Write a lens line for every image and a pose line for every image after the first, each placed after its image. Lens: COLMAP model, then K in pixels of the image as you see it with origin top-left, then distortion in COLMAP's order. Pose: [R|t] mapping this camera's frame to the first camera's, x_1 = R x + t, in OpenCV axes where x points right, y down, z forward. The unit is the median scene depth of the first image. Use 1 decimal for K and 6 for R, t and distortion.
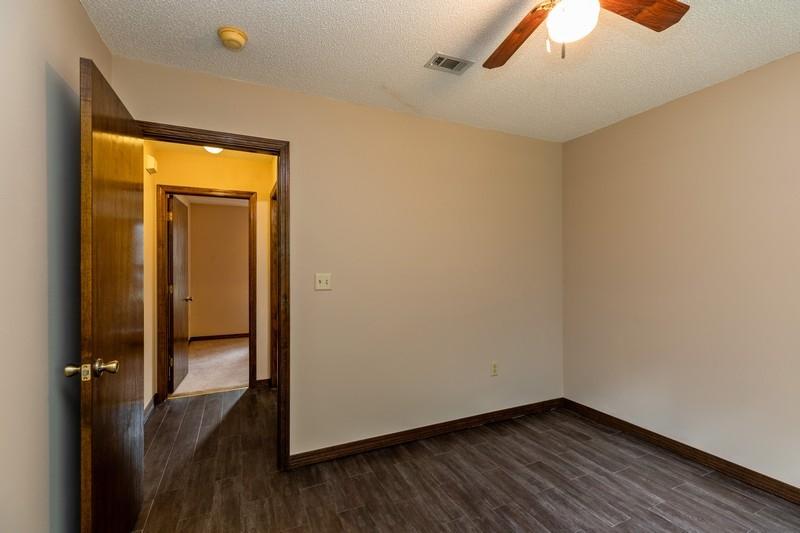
lens RADIAL K [[360.1, 0, 399.0], [0, 360.1, 273.2], [0, 0, 1]] dist [0.002277, 0.000237]
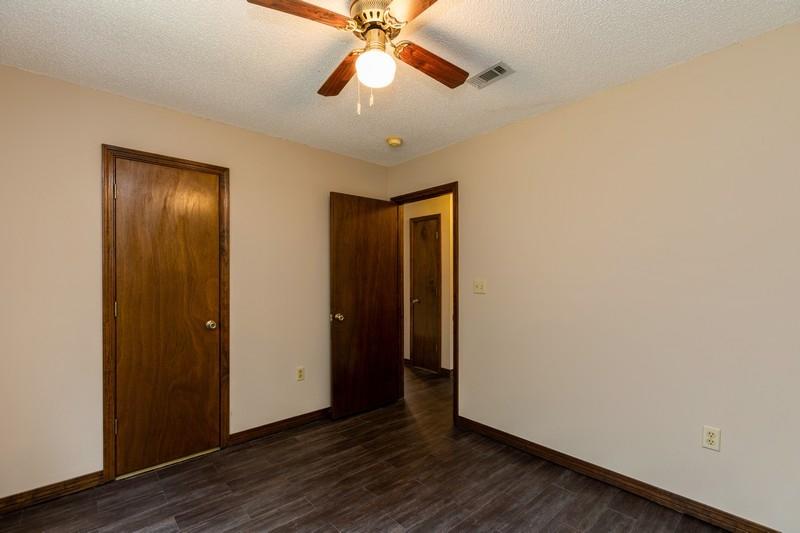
lens RADIAL K [[360.1, 0, 399.0], [0, 360.1, 273.2], [0, 0, 1]] dist [0.002277, 0.000237]
pose [[0.300824, 0.003571, -0.953673, 0.808358], [-0.012663, 0.999920, -0.000250, -0.016323], [0.953595, 0.012152, 0.300846, 0.338652]]
